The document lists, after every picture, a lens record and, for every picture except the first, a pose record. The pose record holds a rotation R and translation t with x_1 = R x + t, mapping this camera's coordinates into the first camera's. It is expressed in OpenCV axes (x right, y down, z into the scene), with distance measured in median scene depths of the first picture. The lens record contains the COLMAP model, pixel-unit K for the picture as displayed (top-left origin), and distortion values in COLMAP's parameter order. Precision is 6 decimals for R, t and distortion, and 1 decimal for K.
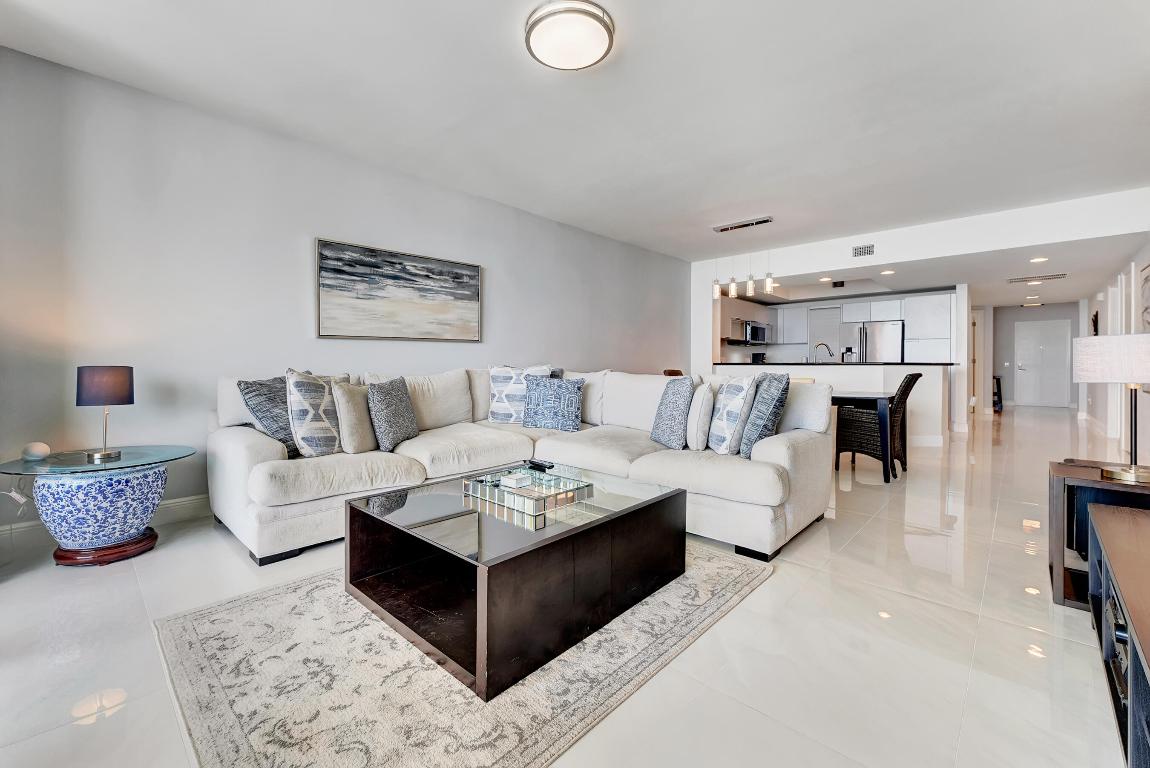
lens RADIAL K [[480.4, 0, 573.6], [0, 480.4, 368.4], [0, 0, 1]] dist [0.000786, 0.000072]
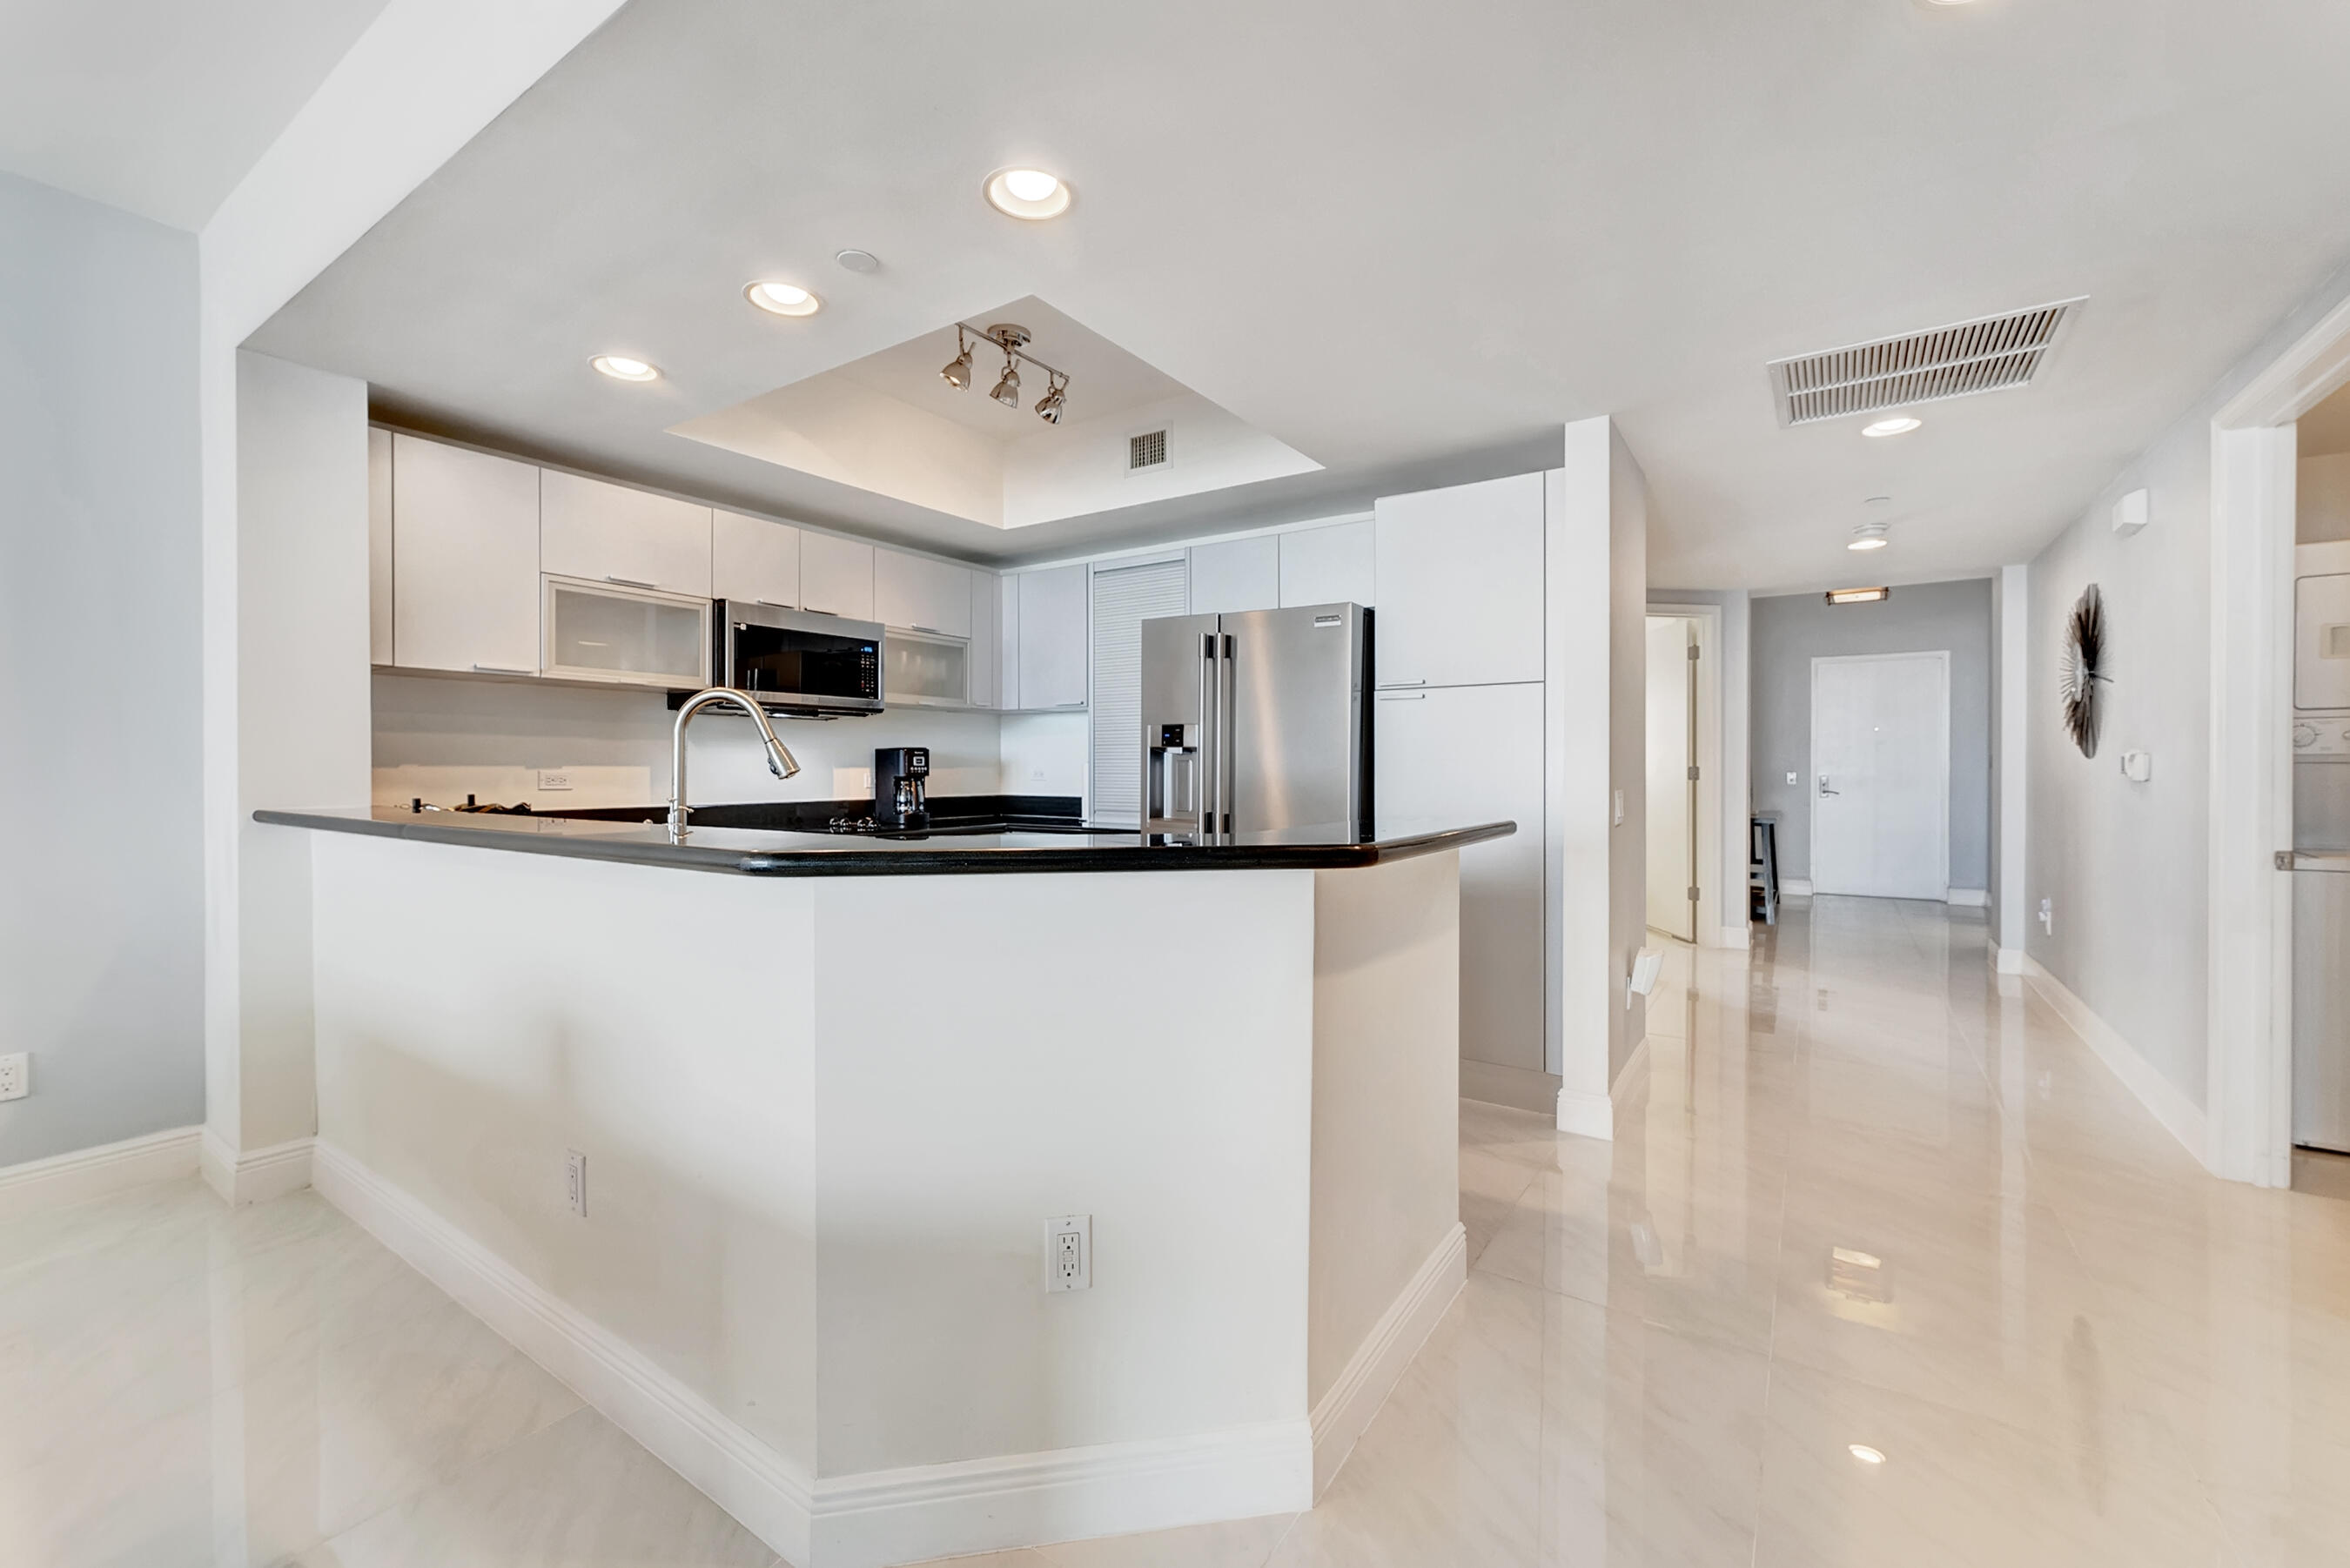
lens RADIAL K [[997.3, 0, 1180.8], [0, 997.3, 772.0], [0, 0, 1]] dist [0.002646, 0.000268]
pose [[0.984112, -0.004352, 0.177496, 0.557668], [0.004071, 0.999990, 0.001950, -0.025353], [-0.177502, -0.001197, 0.984120, 0.604895]]
